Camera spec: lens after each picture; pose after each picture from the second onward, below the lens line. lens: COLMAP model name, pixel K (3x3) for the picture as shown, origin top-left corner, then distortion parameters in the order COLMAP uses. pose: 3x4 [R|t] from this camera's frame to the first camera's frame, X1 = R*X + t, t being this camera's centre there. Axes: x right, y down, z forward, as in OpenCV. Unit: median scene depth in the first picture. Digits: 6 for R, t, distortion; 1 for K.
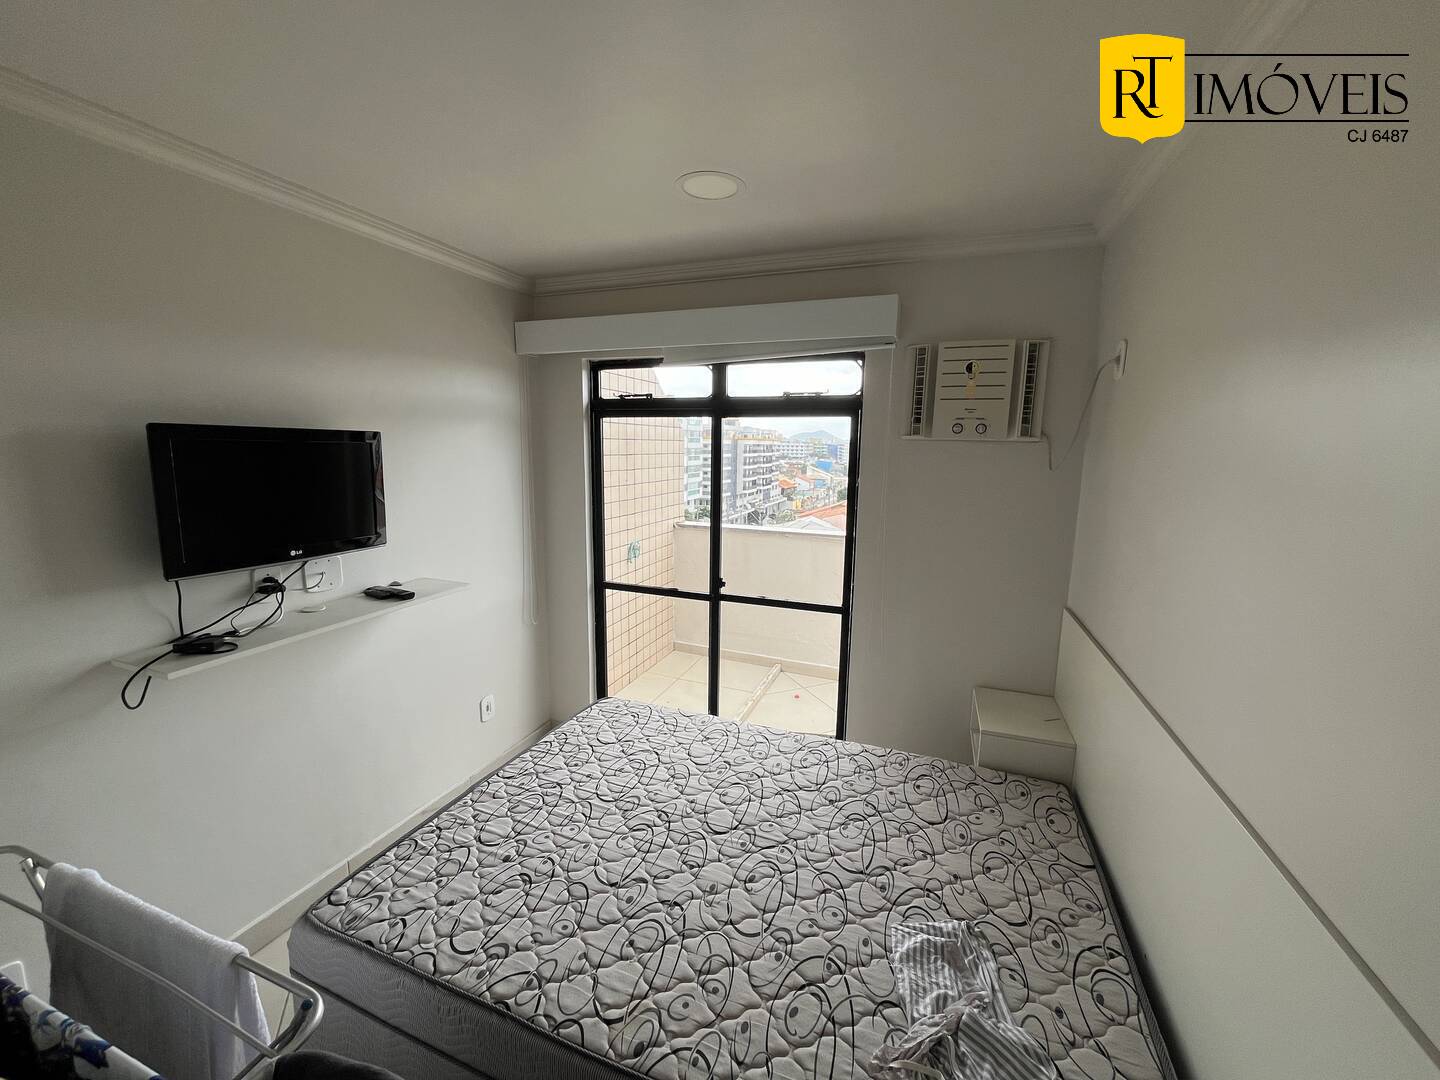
lens RADIAL K [[579.1, 0, 719.8], [0, 579.1, 536.0], [0, 0, 1]] dist [-0.002204, -0.000627]
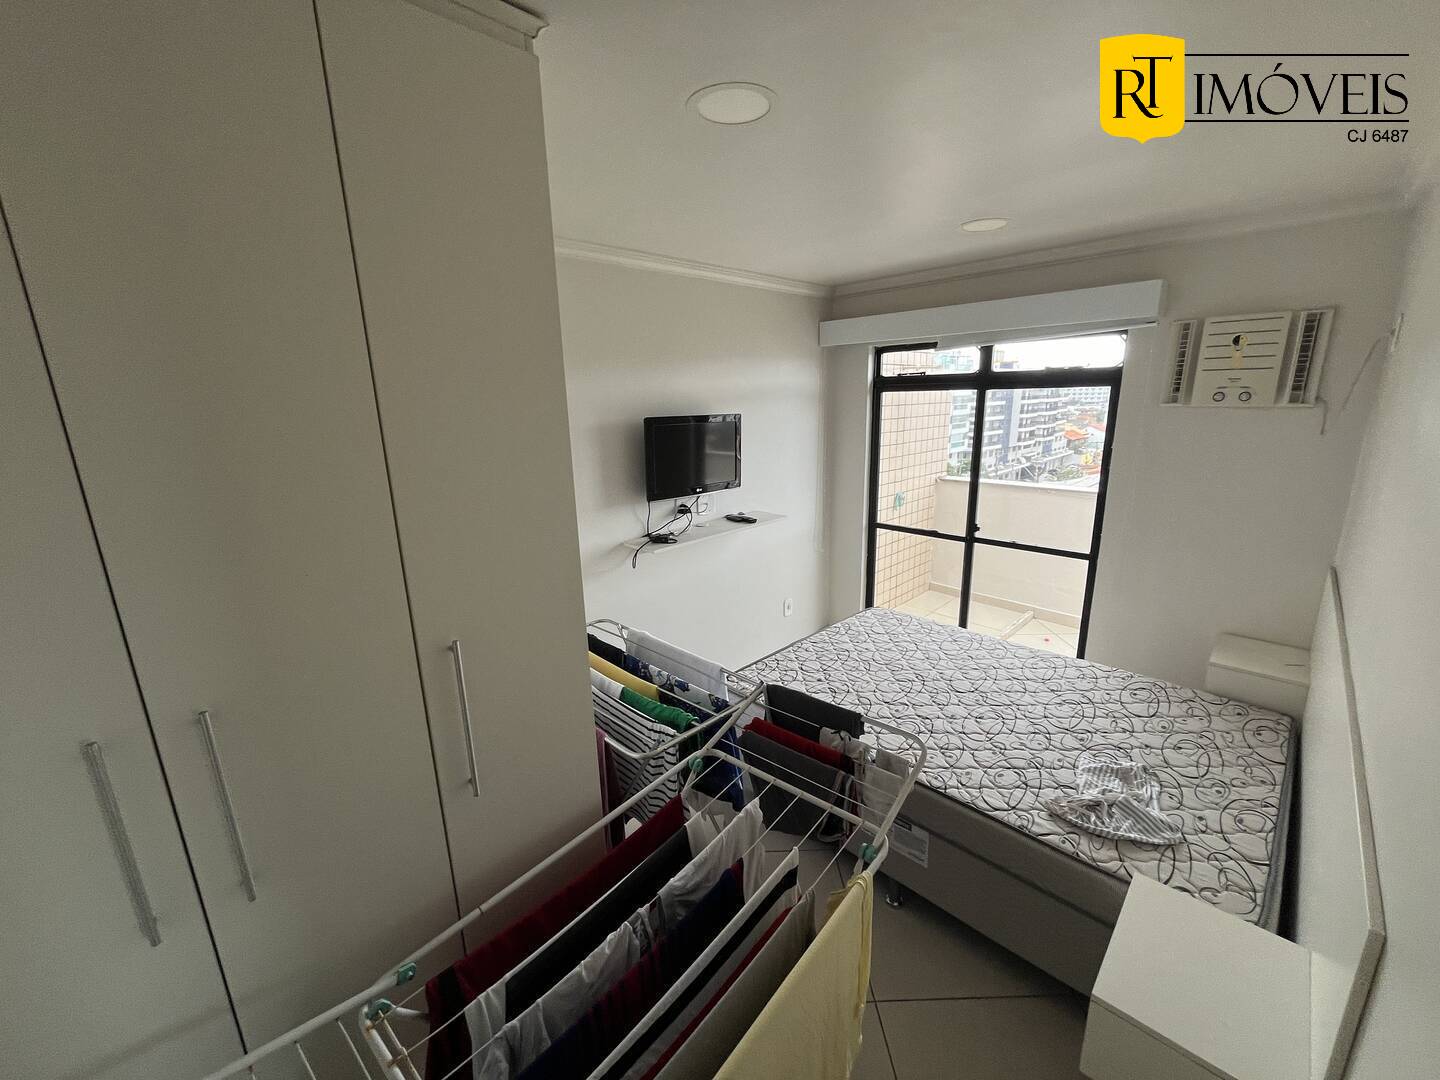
lens RADIAL K [[579.1, 0, 719.8], [0, 579.1, 536.0], [0, 0, 1]] dist [-0.002204, -0.000627]
pose [[0.908855, 0.063834, -0.412198, 0.019444], [-0.029978, 0.995661, 0.088092, 0.009679], [0.416033, -0.067706, 0.906825, -0.422837]]
